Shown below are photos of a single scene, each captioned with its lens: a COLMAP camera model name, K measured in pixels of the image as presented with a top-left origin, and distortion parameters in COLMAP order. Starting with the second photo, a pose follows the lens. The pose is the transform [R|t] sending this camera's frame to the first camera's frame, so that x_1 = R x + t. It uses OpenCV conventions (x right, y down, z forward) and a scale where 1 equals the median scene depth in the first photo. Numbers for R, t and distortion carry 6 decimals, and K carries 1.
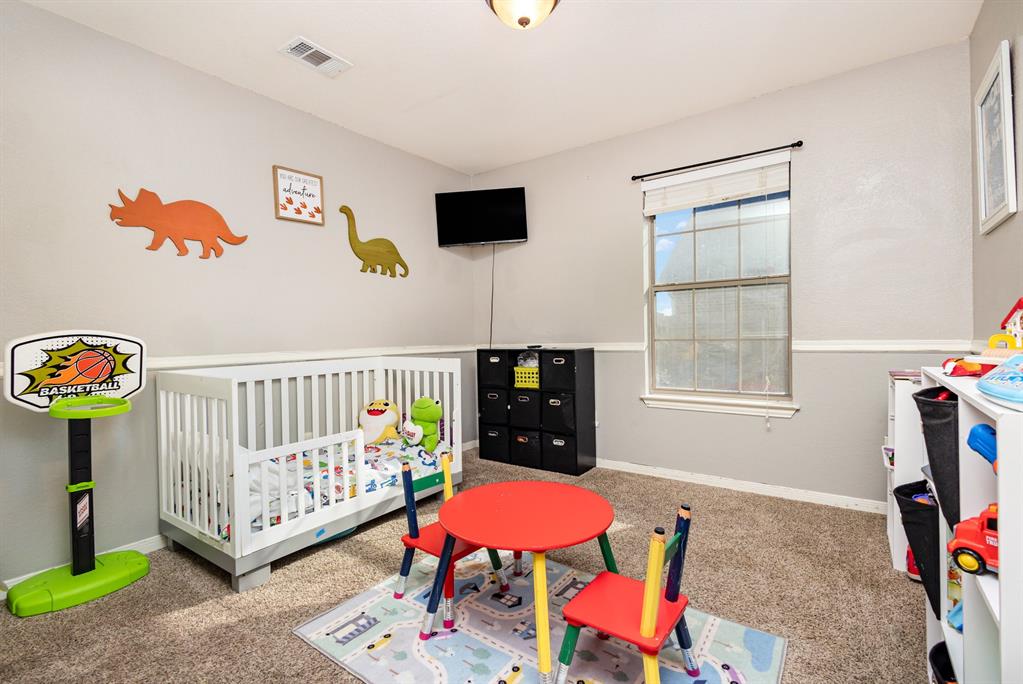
lens RADIAL K [[463.7, 0, 509.0], [0, 463.7, 332.5], [0, 0, 1]] dist [0.000877, 0.000302]
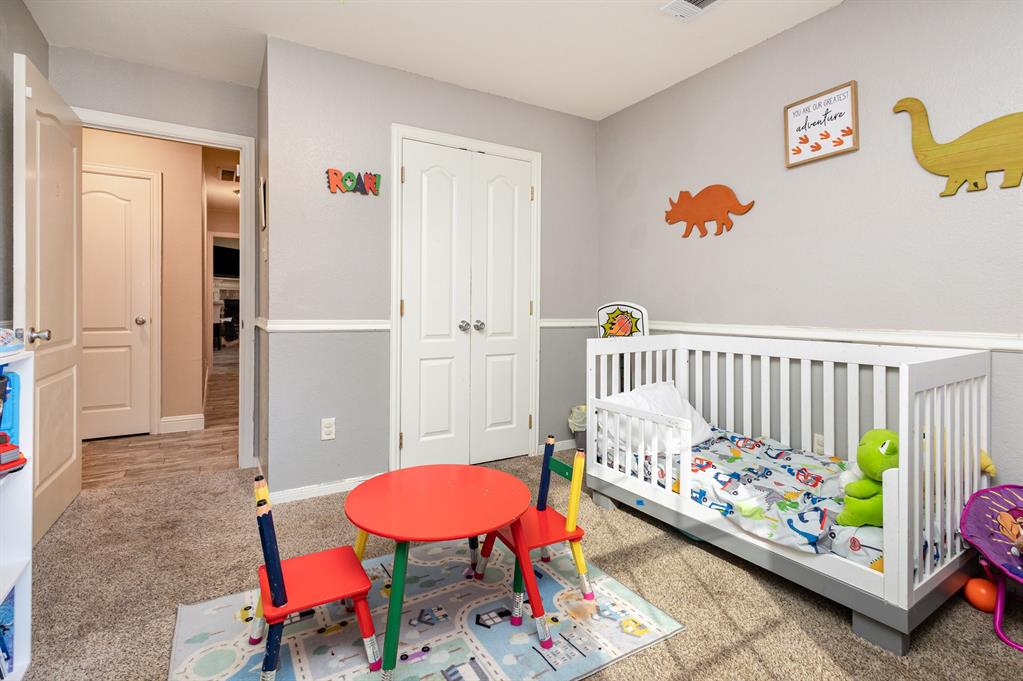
lens RADIAL K [[480.3, 0, 509.5], [0, 480.3, 307.2], [0, 0, 1]] dist [-0.002404, -0.000960]
pose [[-0.380590, 0.012986, -0.924653, 0.578659], [0.001532, 0.999909, 0.013413, -0.006531], [0.924743, 0.003688, -0.380575, 0.990557]]
